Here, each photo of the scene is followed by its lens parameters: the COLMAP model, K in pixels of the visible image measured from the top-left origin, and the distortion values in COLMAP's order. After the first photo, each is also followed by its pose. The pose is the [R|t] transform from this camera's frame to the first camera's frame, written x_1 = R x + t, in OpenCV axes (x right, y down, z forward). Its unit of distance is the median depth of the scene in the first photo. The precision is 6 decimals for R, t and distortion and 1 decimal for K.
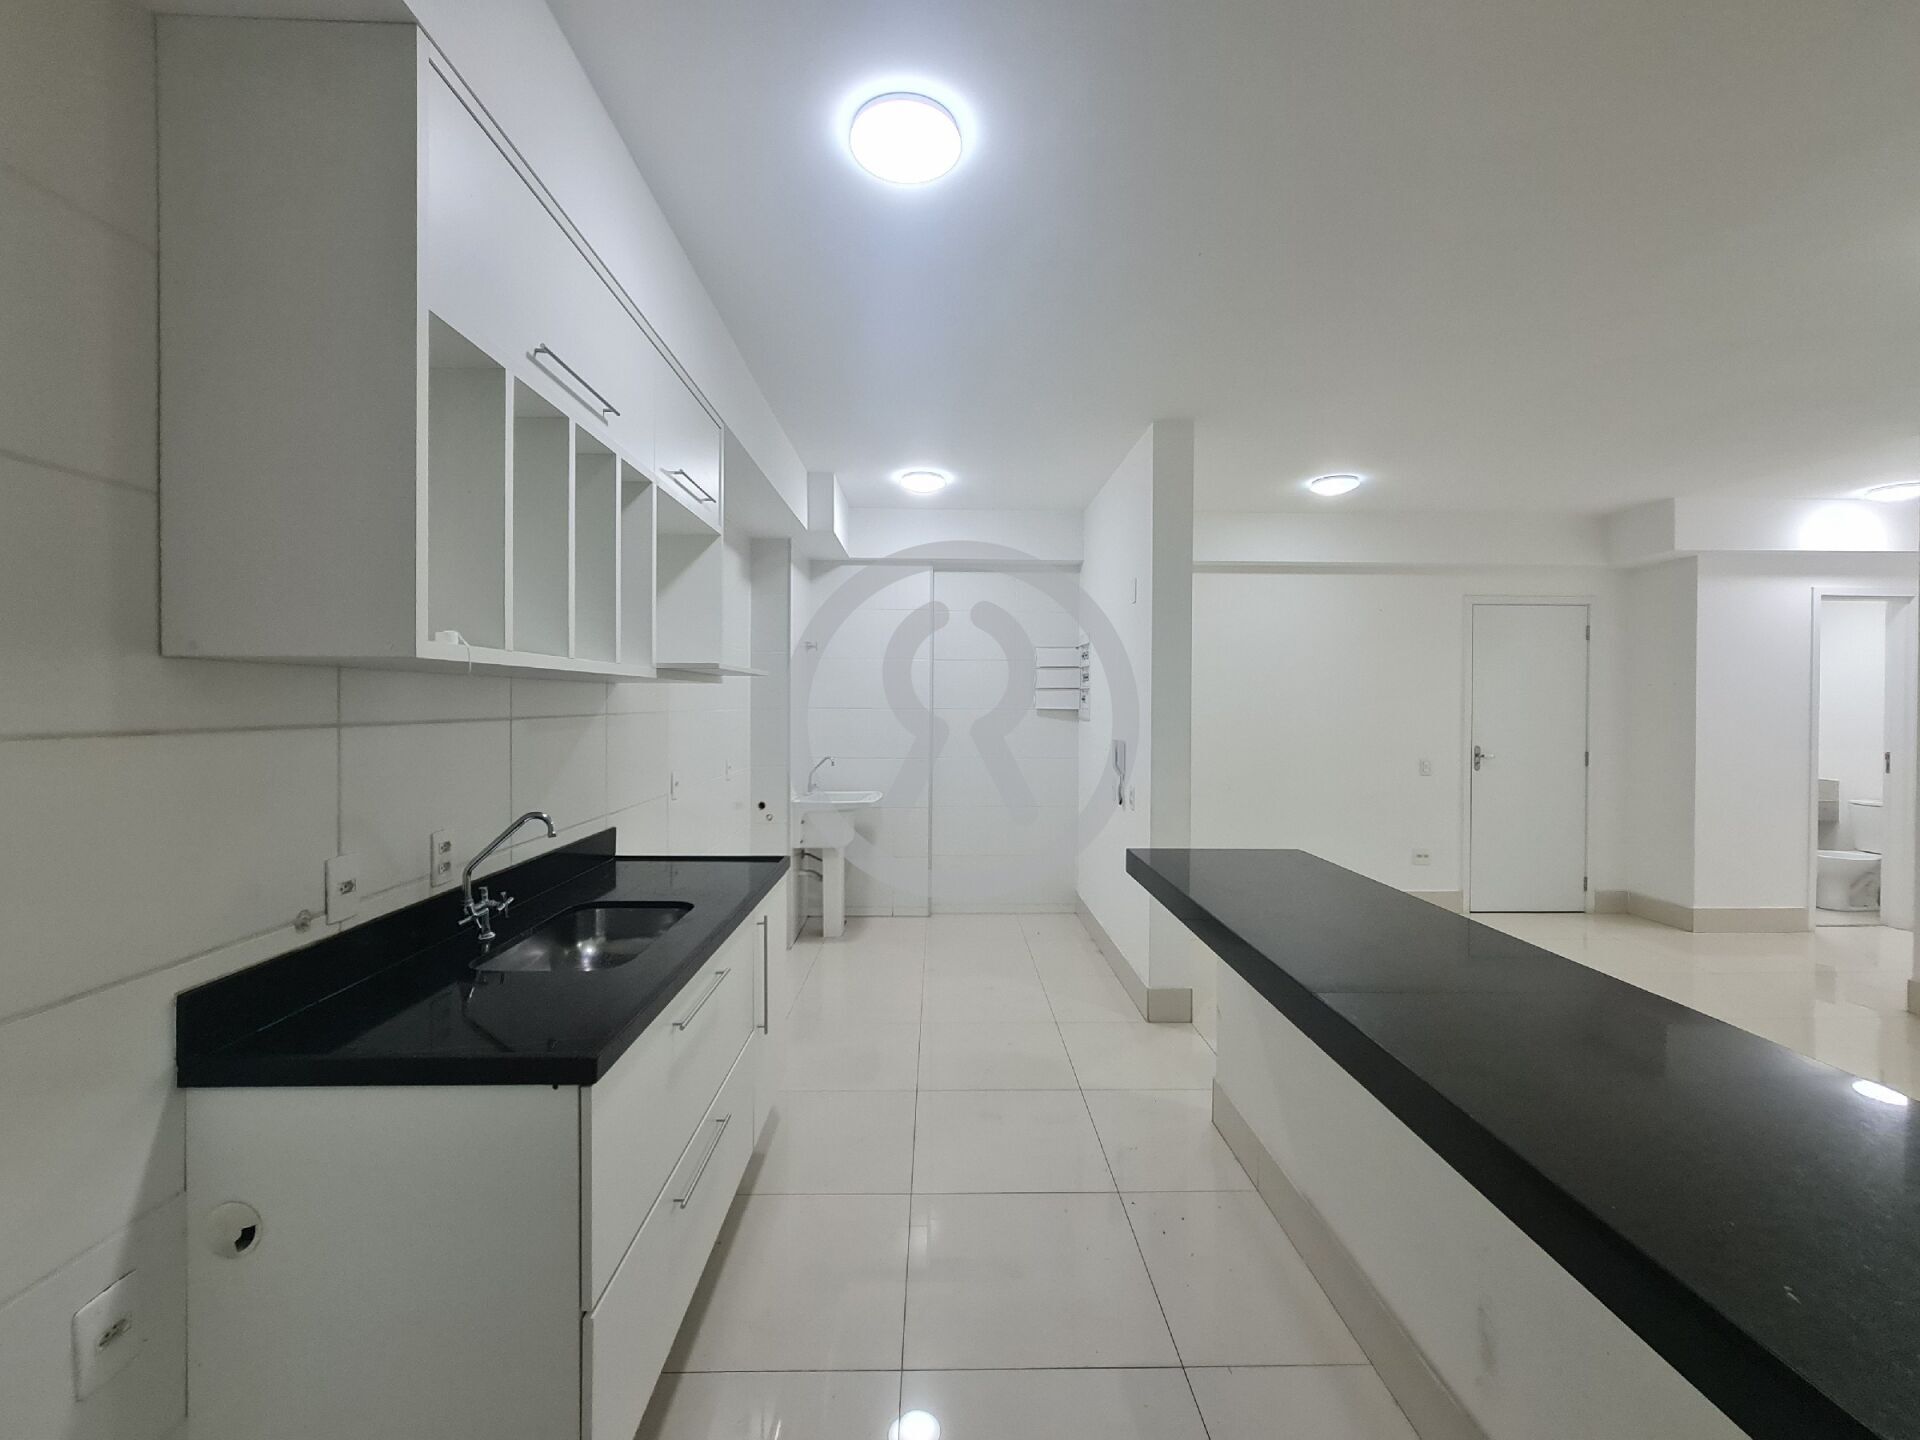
lens RADIAL K [[784.1, 0, 956.1], [0, 784.1, 705.9], [0, 0, 1]] dist [-0.000993, 0.000201]
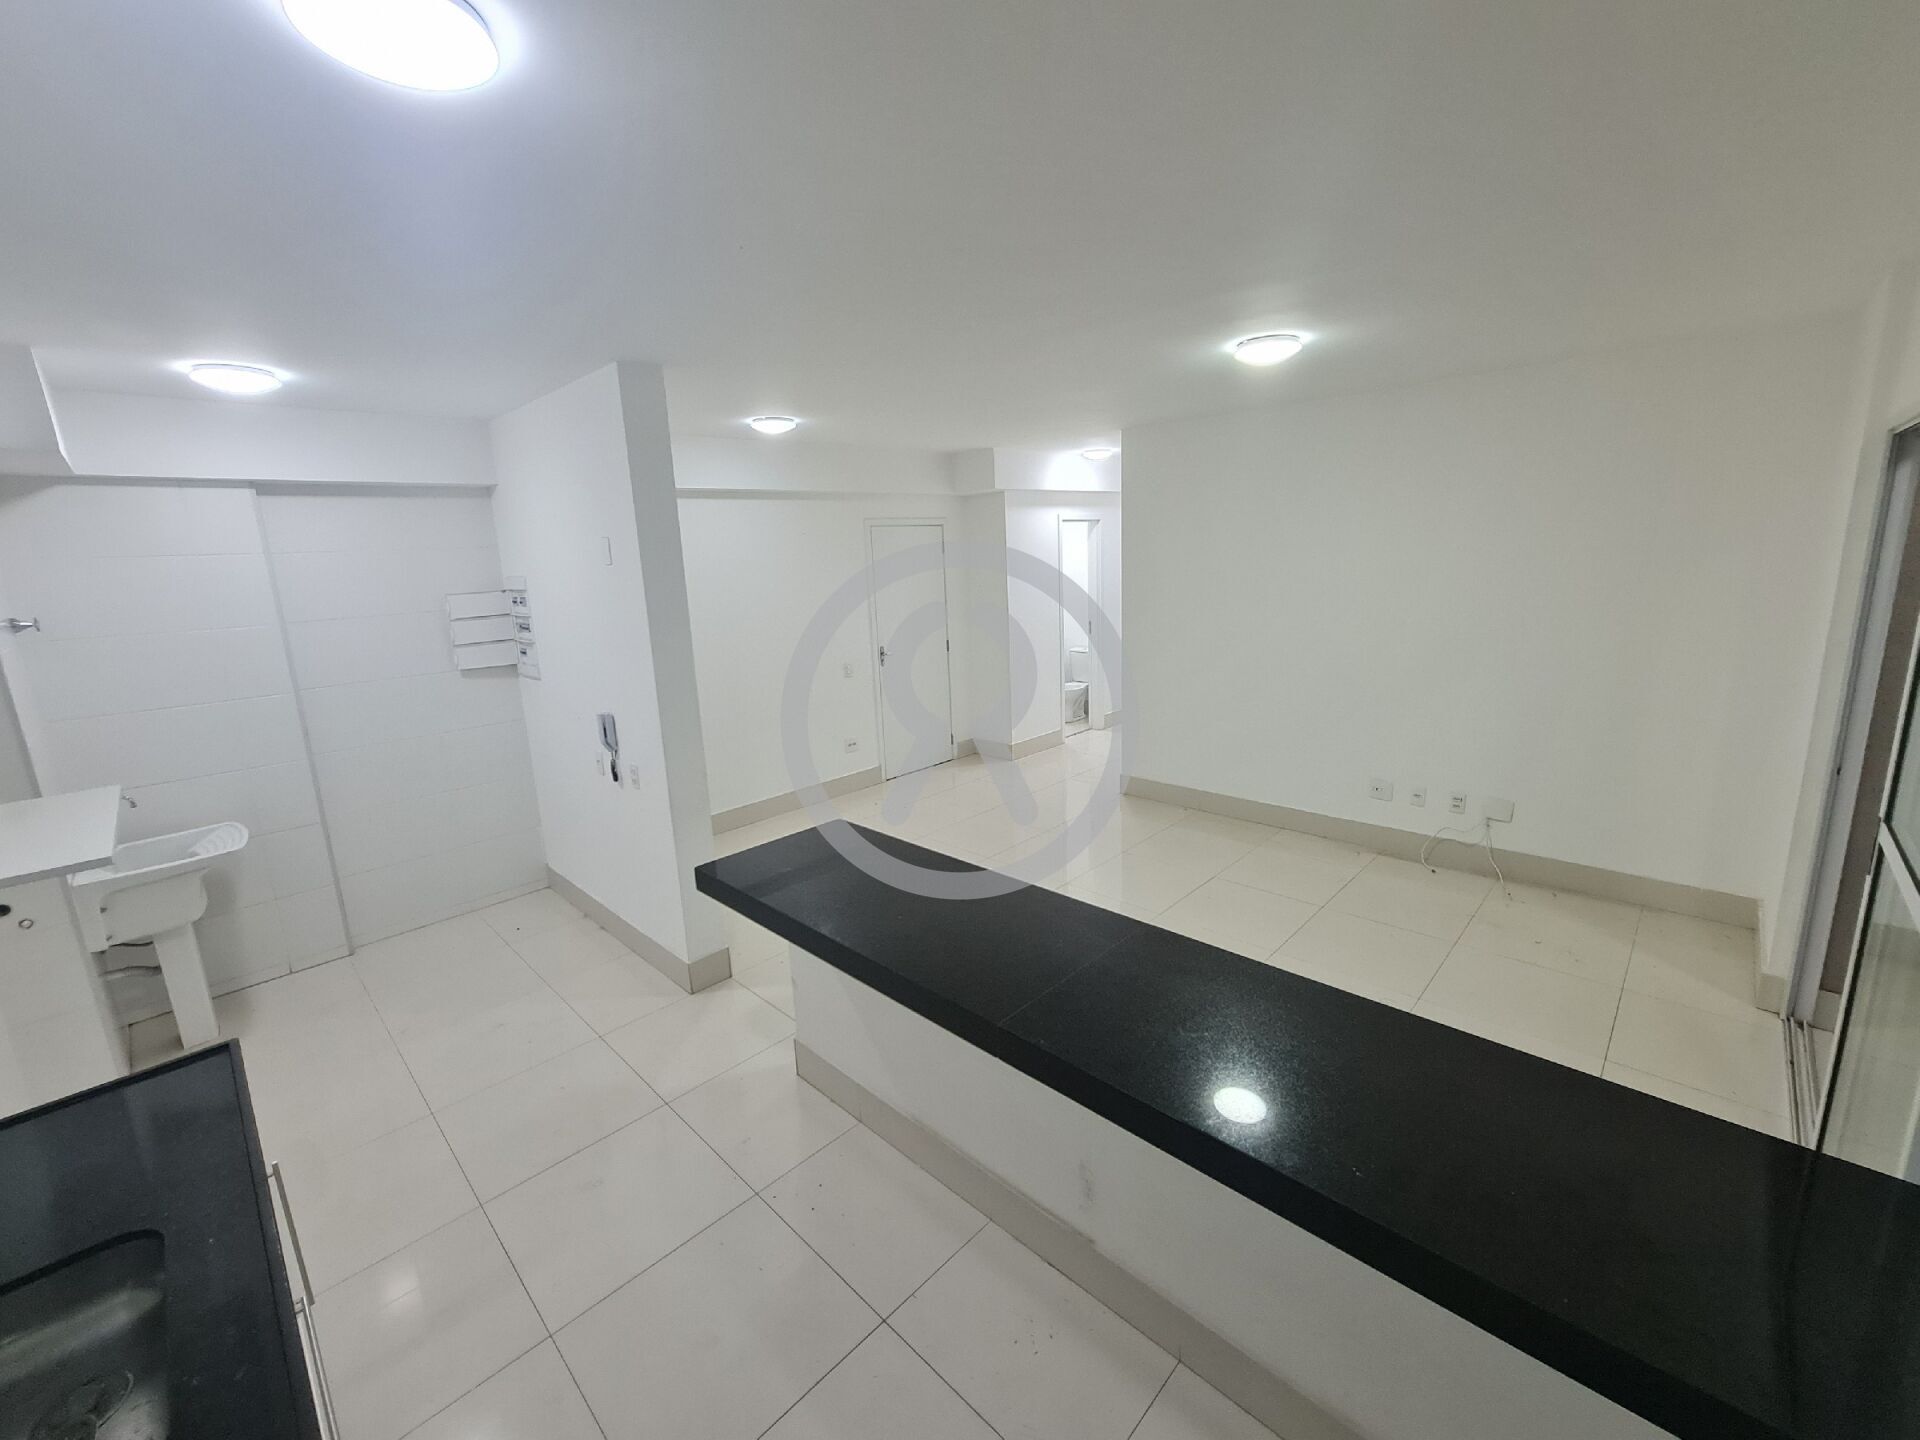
lens RADIAL K [[784.1, 0, 953.2], [0, 784.1, 707.2], [0, 0, 1]] dist [-0.000993, 0.000201]
pose [[0.716959, -0.175649, 0.674624, -0.090712], [0.051265, 0.978401, 0.200259, -0.099567], [-0.695228, -0.108993, 0.710478, 0.062613]]
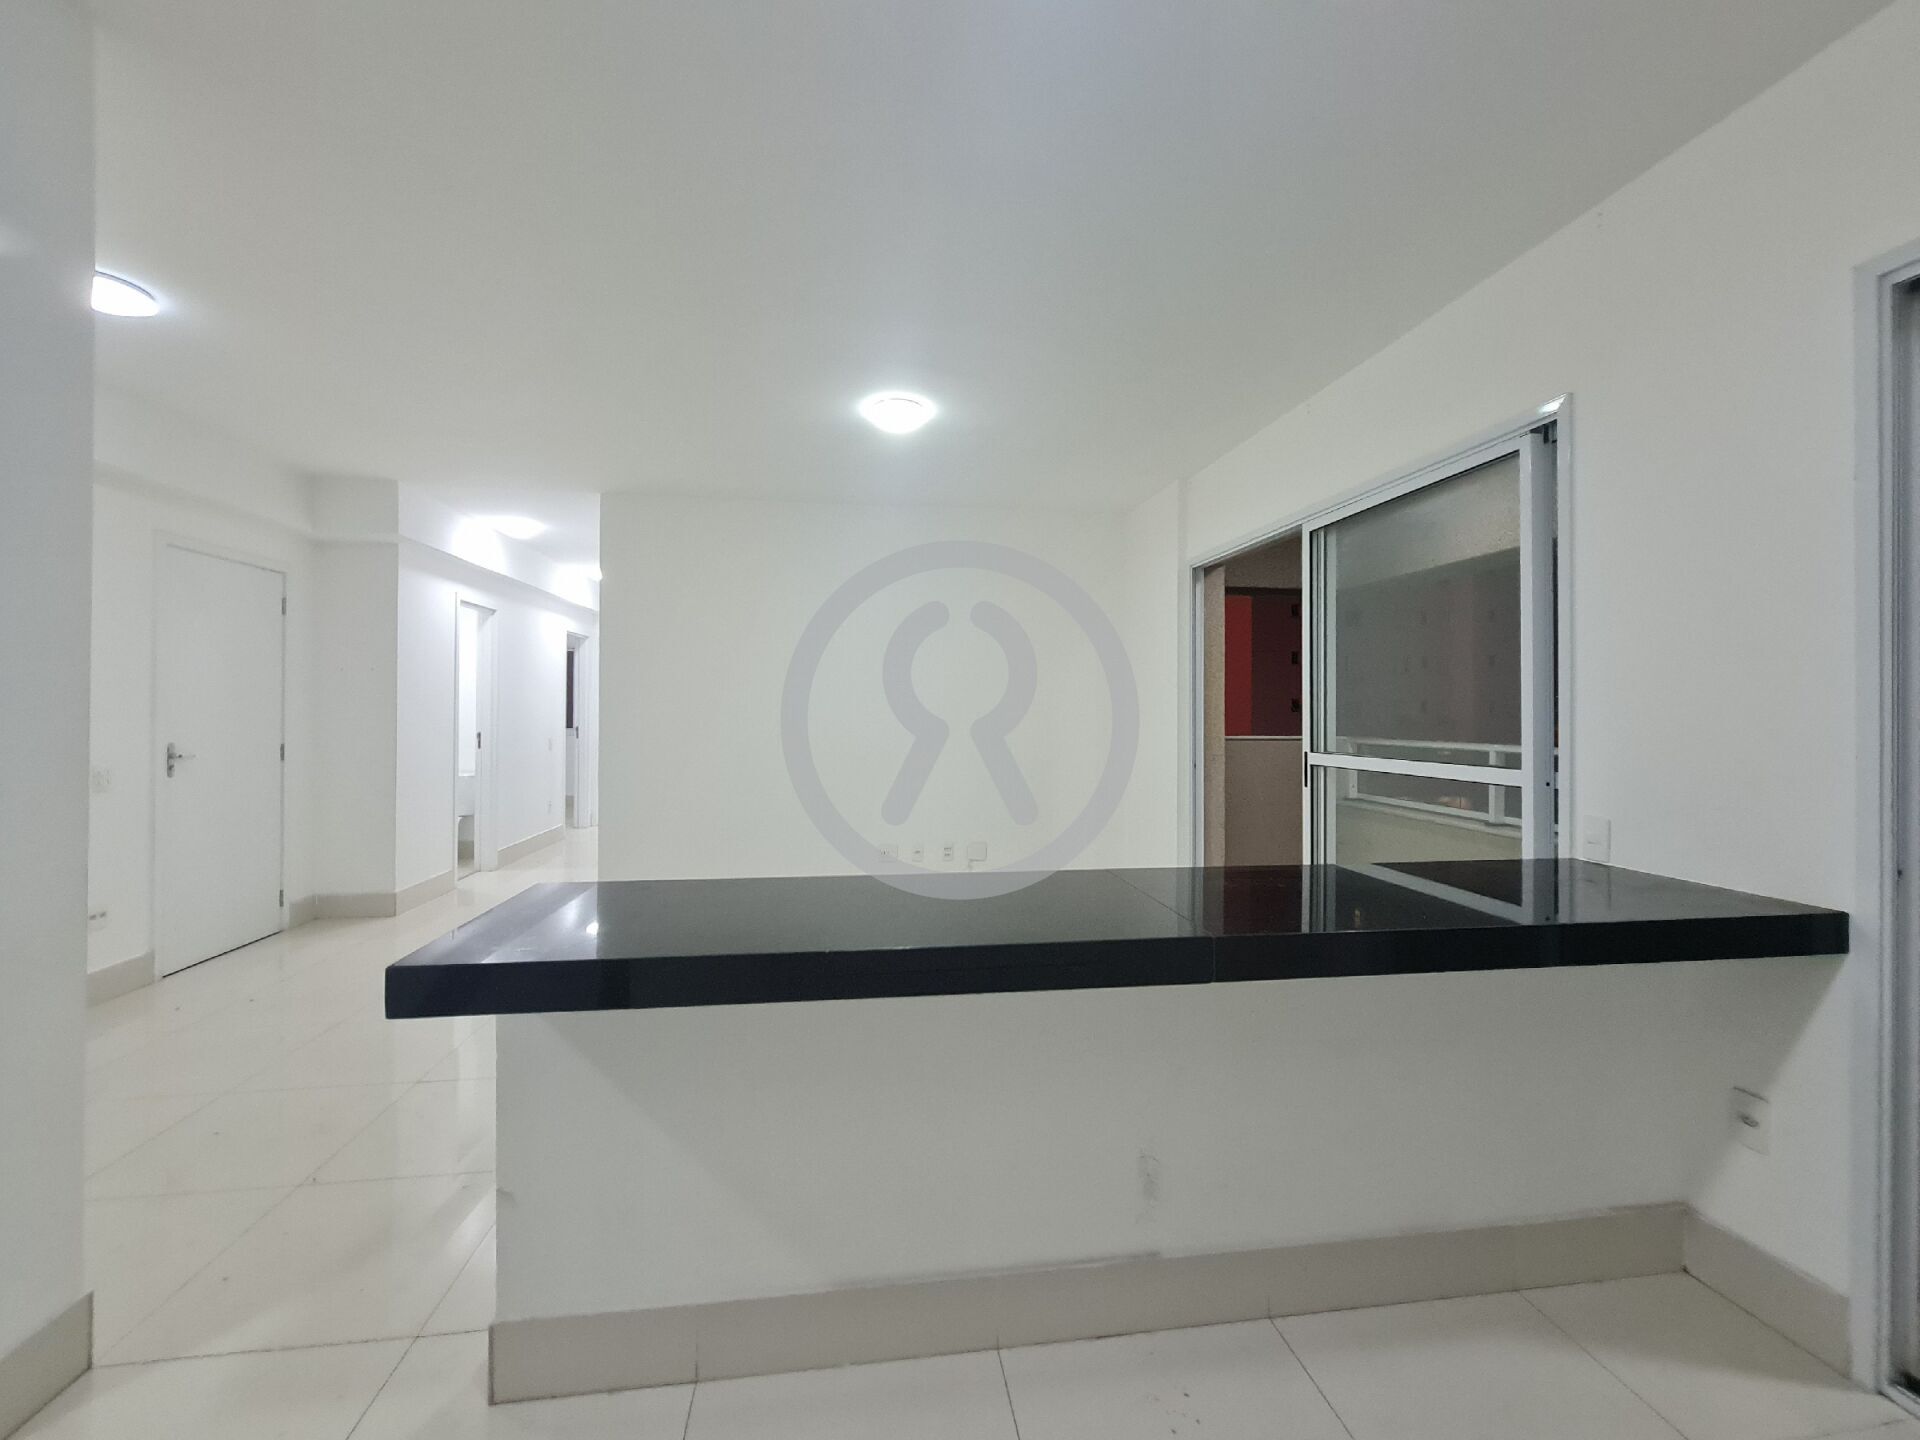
lens RADIAL K [[784.1, 0, 954.1], [0, 784.1, 707.3], [0, 0, 1]] dist [-0.000993, 0.000201]
pose [[-0.110632, -0.002058, 0.993859, -0.138826], [0.001191, 0.999997, 0.002204, 0.018451], [-0.993861, 0.001427, -0.110629, 0.389979]]
